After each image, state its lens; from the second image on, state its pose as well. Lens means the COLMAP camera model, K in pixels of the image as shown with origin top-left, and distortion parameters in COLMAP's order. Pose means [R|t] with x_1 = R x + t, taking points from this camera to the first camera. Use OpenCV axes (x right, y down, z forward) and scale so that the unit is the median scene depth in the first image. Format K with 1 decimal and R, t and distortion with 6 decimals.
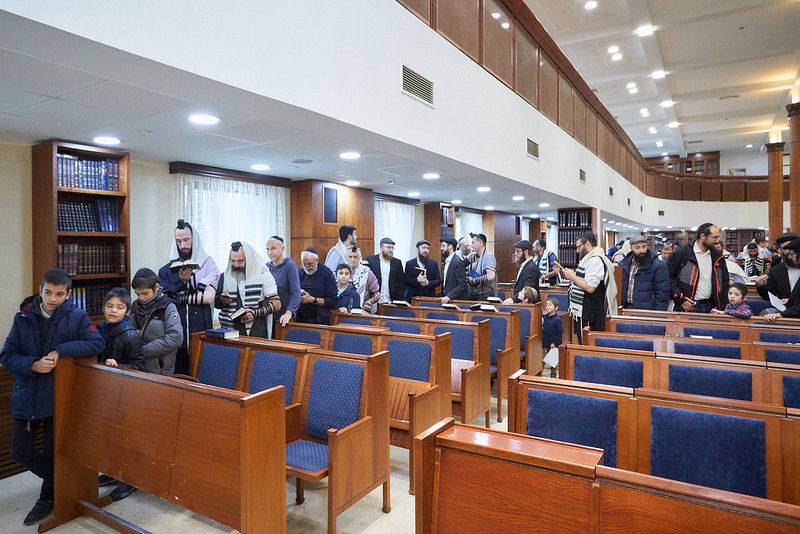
lens RADIAL K [[530.5, 0, 370.6], [0, 530.5, 248.1], [0, 0, 1]] dist [-0.012025, 0.001004]
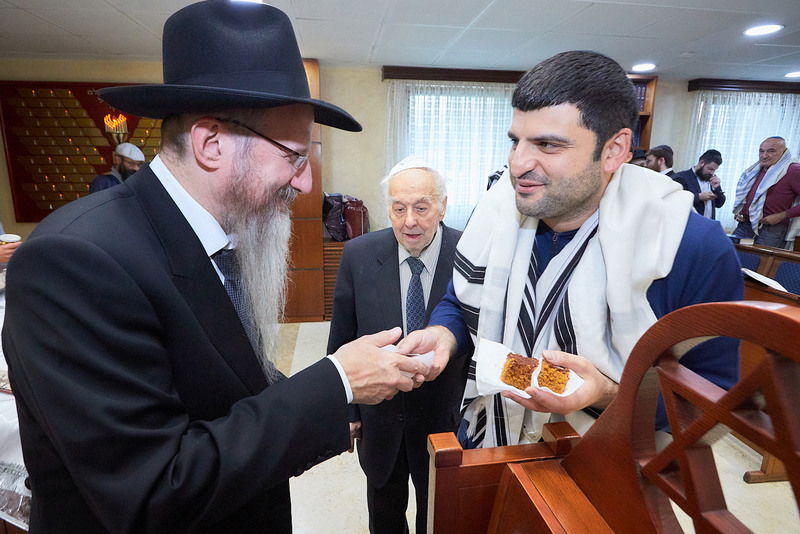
lens RADIAL K [[430.4, 0, 387.6], [0, 430.4, 255.5], [0, 0, 1]] dist [-0.009376, 0.000199]
pose [[0.646221, 0.171338, -0.743668, -0.063939], [-0.011481, 0.976543, 0.215016, 0.007677], [0.763064, -0.130410, 0.633029, -0.083966]]
